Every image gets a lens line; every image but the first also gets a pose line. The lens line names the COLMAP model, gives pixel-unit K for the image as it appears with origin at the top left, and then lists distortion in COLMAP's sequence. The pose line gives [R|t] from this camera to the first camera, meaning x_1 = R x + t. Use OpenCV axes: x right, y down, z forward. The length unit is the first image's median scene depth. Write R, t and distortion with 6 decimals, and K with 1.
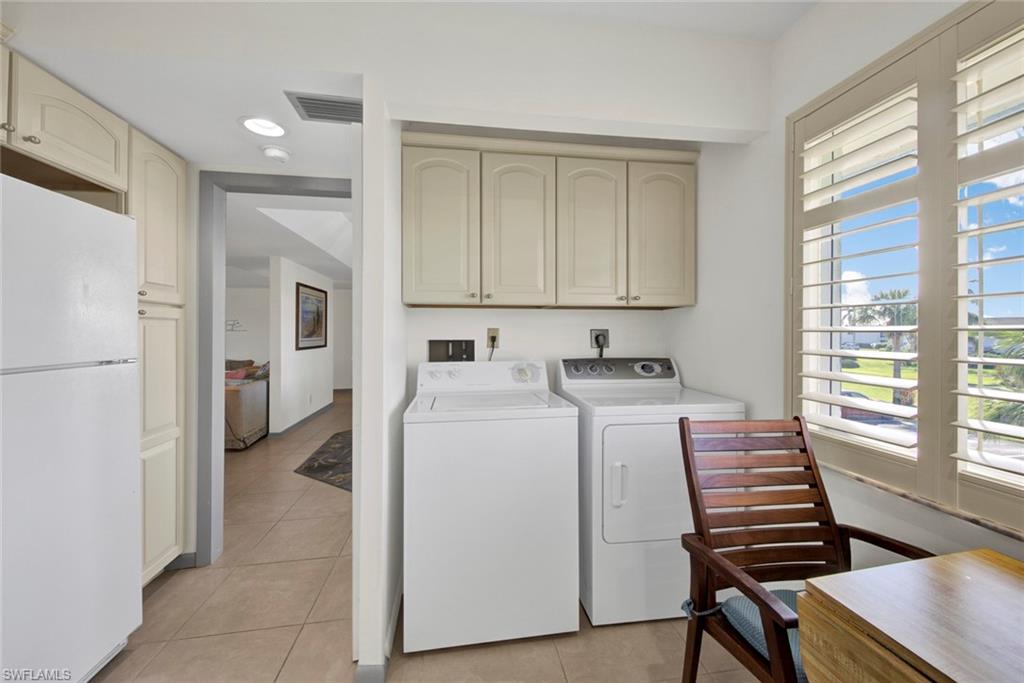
lens RADIAL K [[399.0, 0, 510.6], [0, 399.0, 329.7], [0, 0, 1]] dist [0.008120, -0.003542]
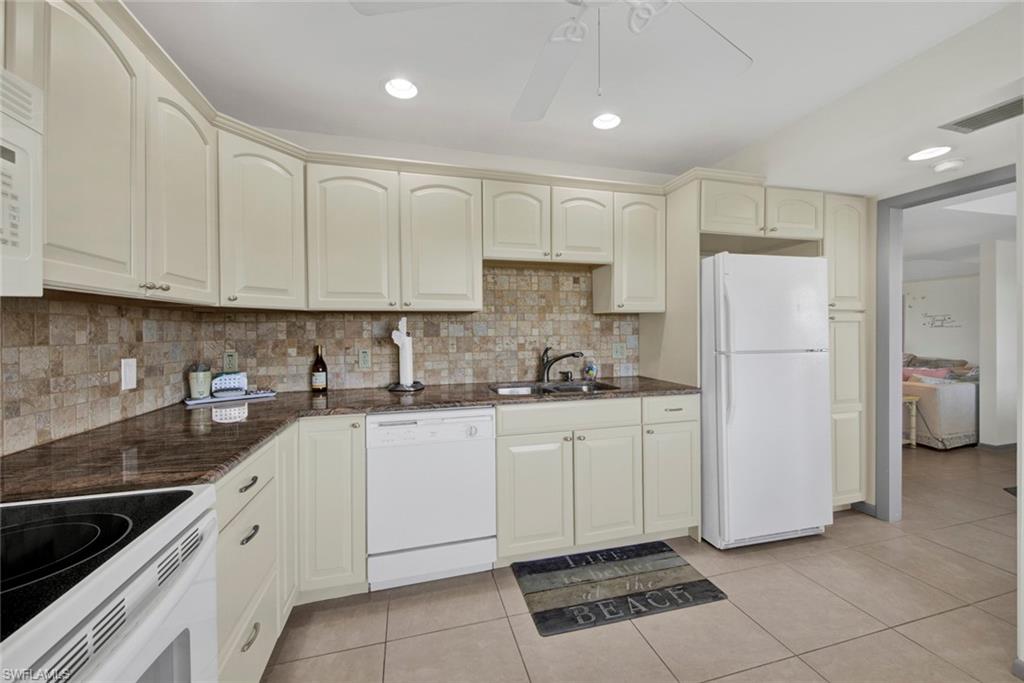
lens RADIAL K [[399.0, 0, 513.0], [0, 399.0, 333.7], [0, 0, 1]] dist [0.008120, -0.003542]
pose [[0.117916, 0.008565, -0.992987, 0.335946], [0.012517, 0.999871, 0.010111, -0.012635], [0.992945, -0.013622, 0.117793, -0.281300]]
